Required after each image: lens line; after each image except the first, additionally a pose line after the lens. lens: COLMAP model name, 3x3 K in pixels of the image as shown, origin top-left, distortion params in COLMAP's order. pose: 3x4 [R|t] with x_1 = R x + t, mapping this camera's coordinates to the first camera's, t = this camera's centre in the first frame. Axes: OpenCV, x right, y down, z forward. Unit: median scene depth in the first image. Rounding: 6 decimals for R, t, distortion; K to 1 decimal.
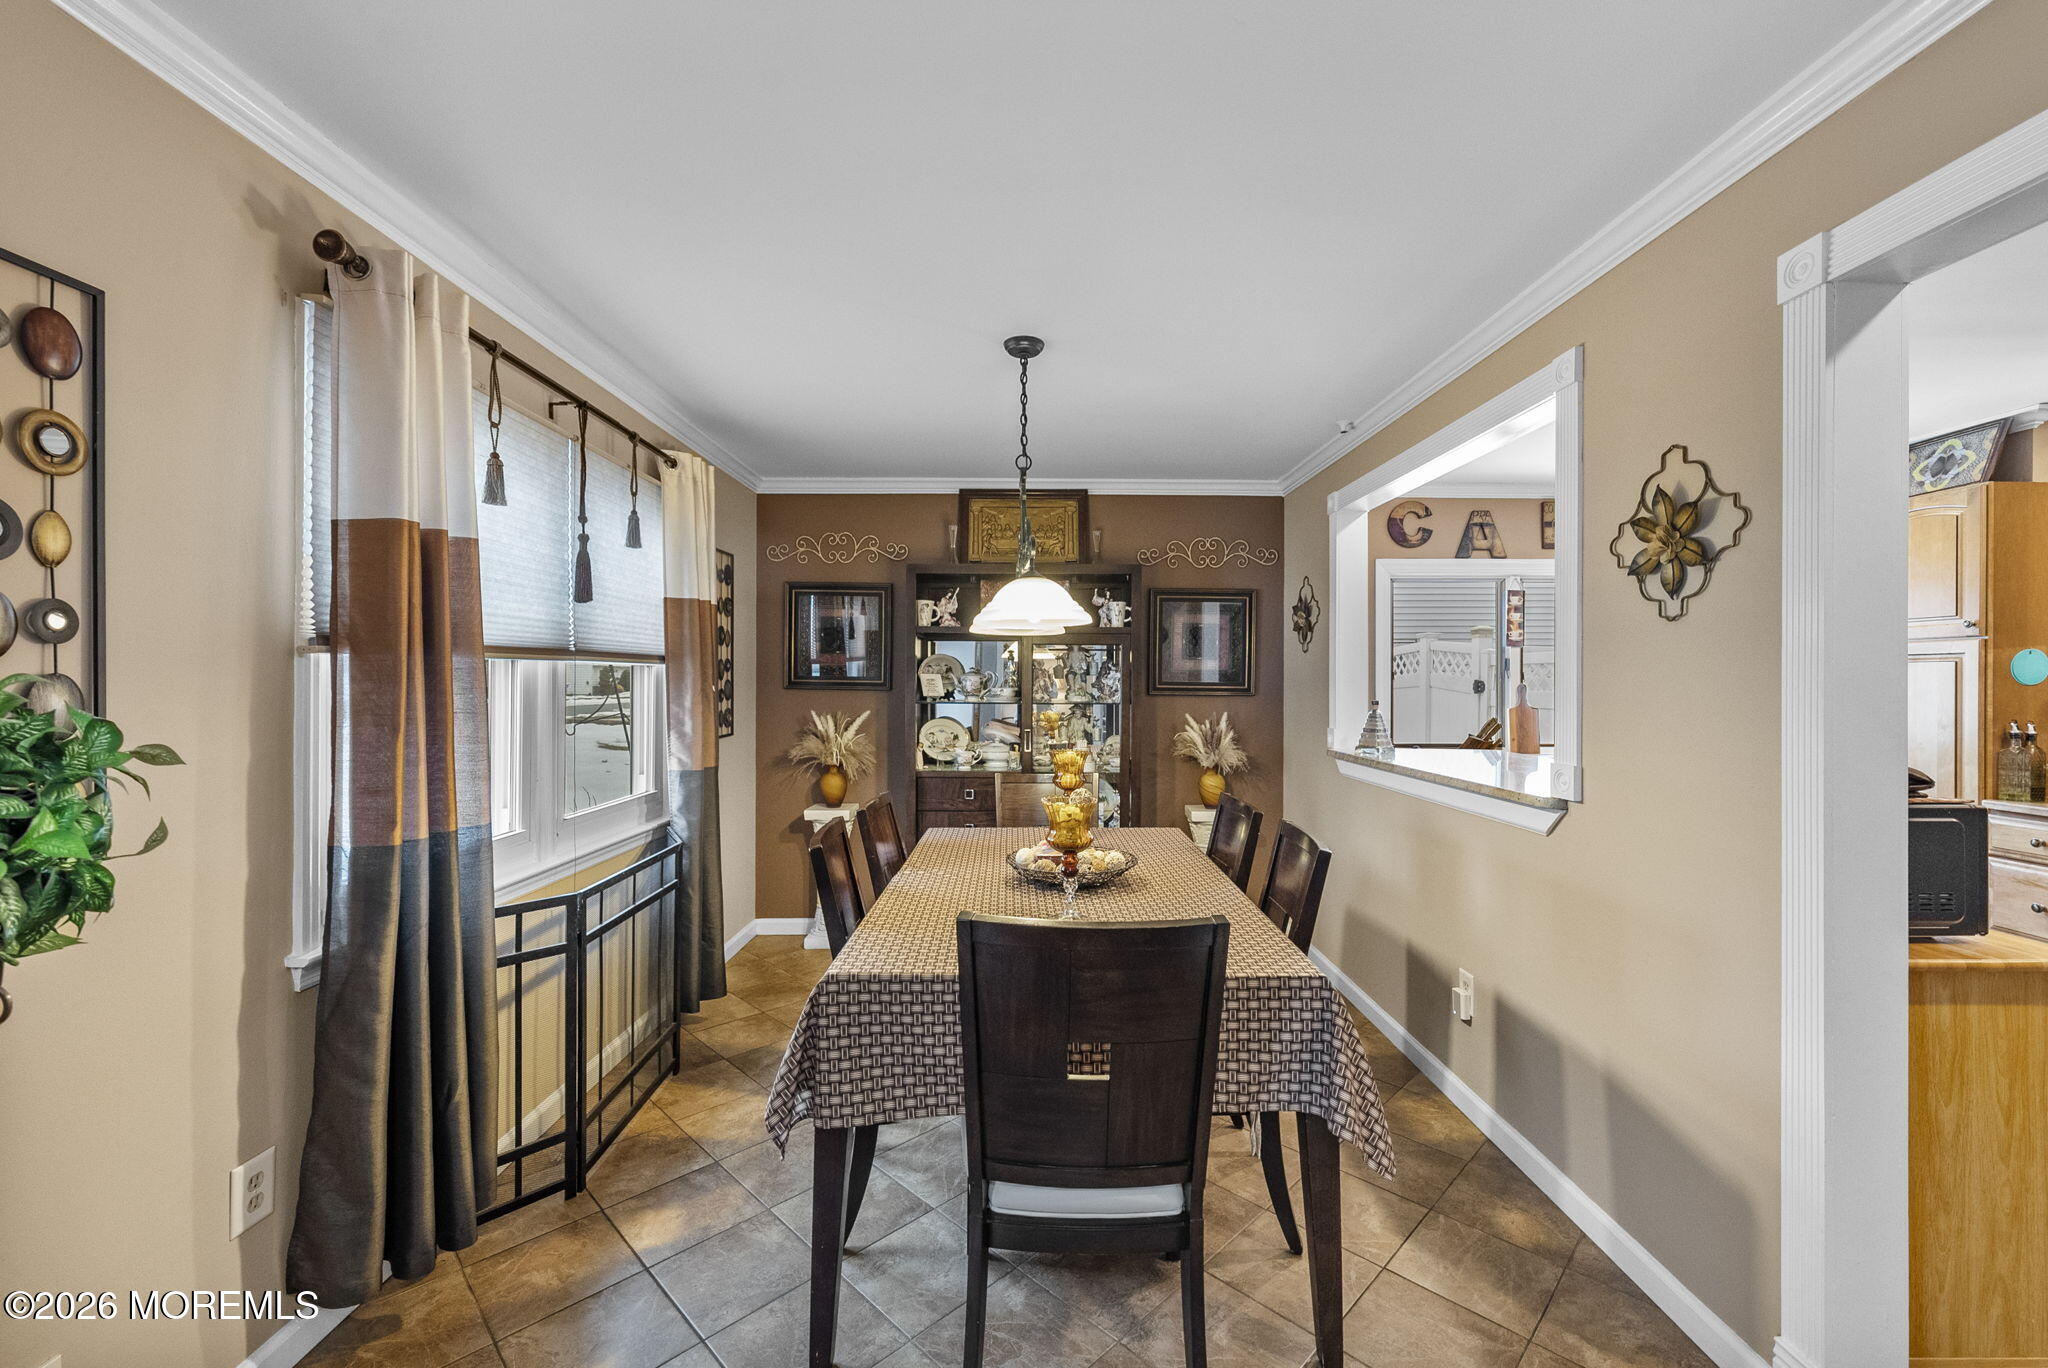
lens RADIAL K [[827.6, 0, 1035.2], [0, 827.6, 682.3], [0, 0, 1]] dist [-0.003218, 0.000008]
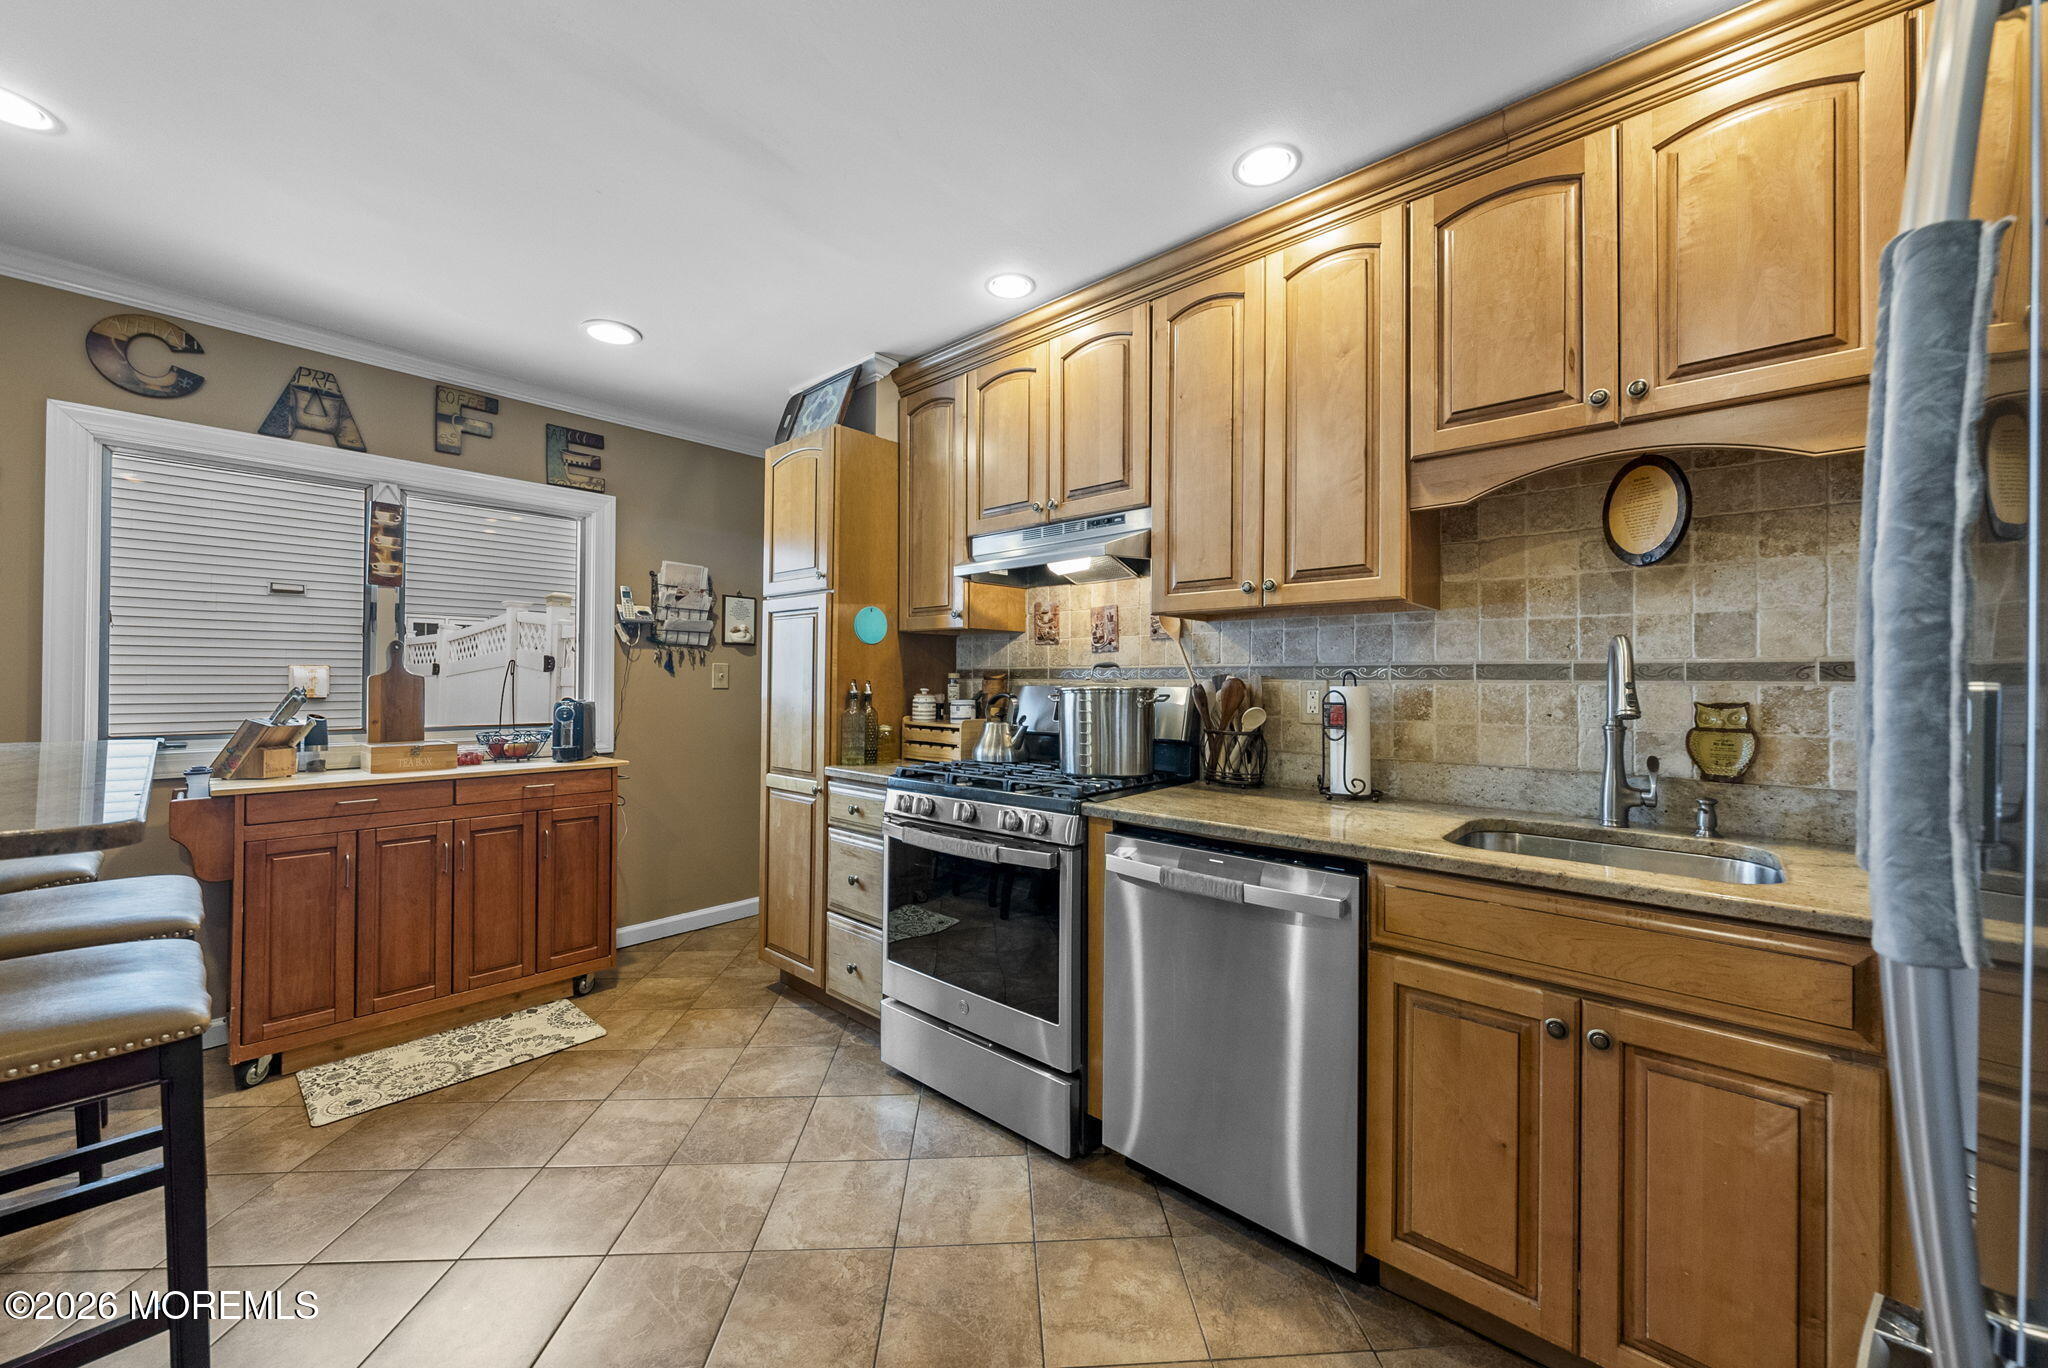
lens RADIAL K [[765.3, 0, 1036.7], [0, 765.3, 678.0], [0, 0, 1]] dist [0.001017, 0.000034]
pose [[0.674438, 0.008584, 0.738282, 0.654567], [-0.007019, 0.999962, -0.005215, 0.045169], [-0.738298, -0.001664, 0.674472, 0.240940]]
